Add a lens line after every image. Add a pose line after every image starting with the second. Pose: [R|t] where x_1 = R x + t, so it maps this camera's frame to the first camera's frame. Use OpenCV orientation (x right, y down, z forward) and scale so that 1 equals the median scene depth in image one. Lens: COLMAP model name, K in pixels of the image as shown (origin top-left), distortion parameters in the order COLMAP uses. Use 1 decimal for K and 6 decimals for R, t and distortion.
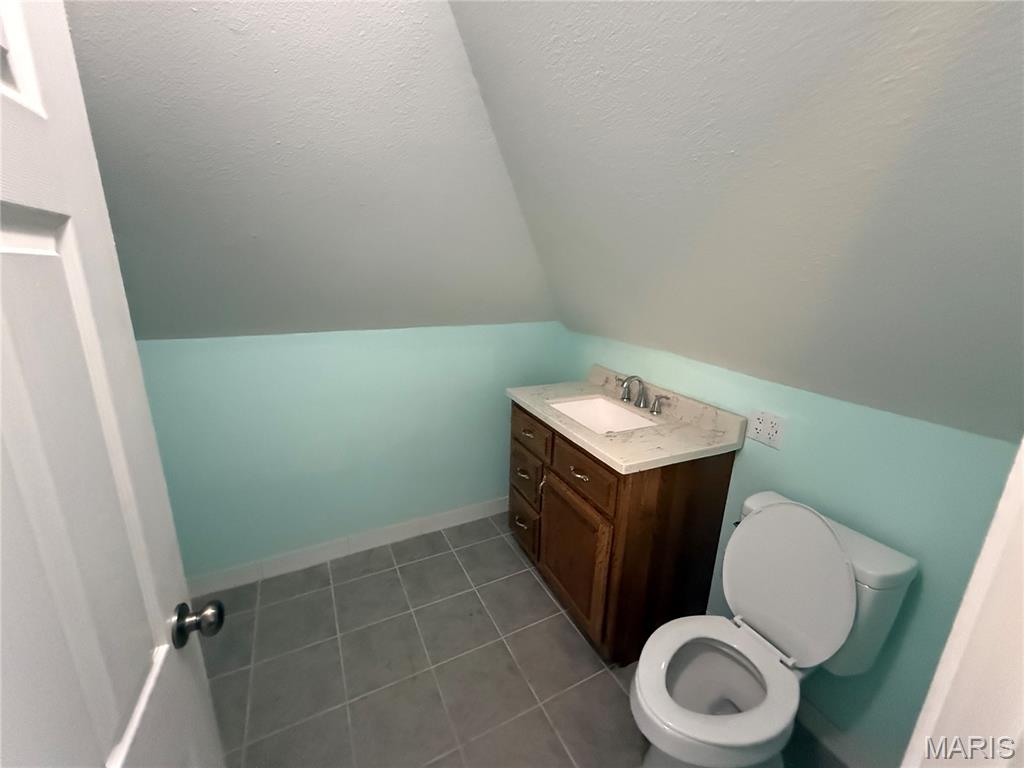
lens RADIAL K [[407.2, 0, 511.4], [0, 407.2, 381.0], [0, 0, 1]] dist [0.000143, -0.000016]
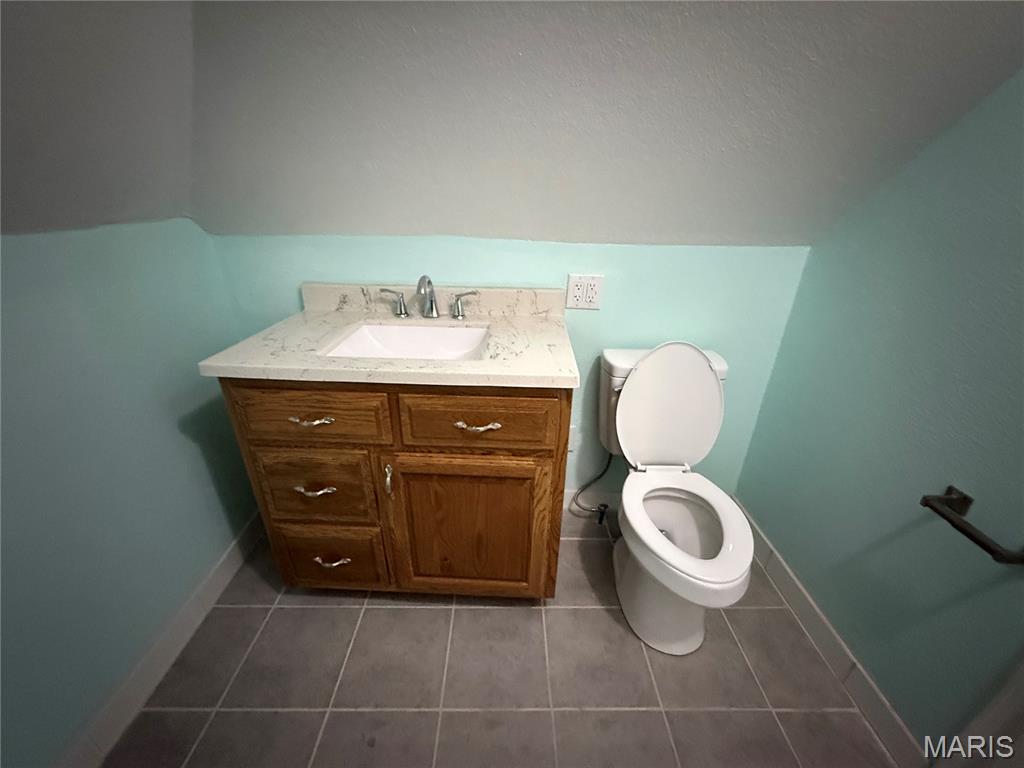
lens RADIAL K [[407.2, 0, 510.4], [0, 407.2, 384.0], [0, 0, 1]] dist [0.000143, -0.000016]
pose [[0.451594, -0.393527, 0.800750, -0.287678], [0.226704, 0.918632, 0.323607, -0.035964], [-0.862942, 0.035395, 0.504062, 0.554740]]
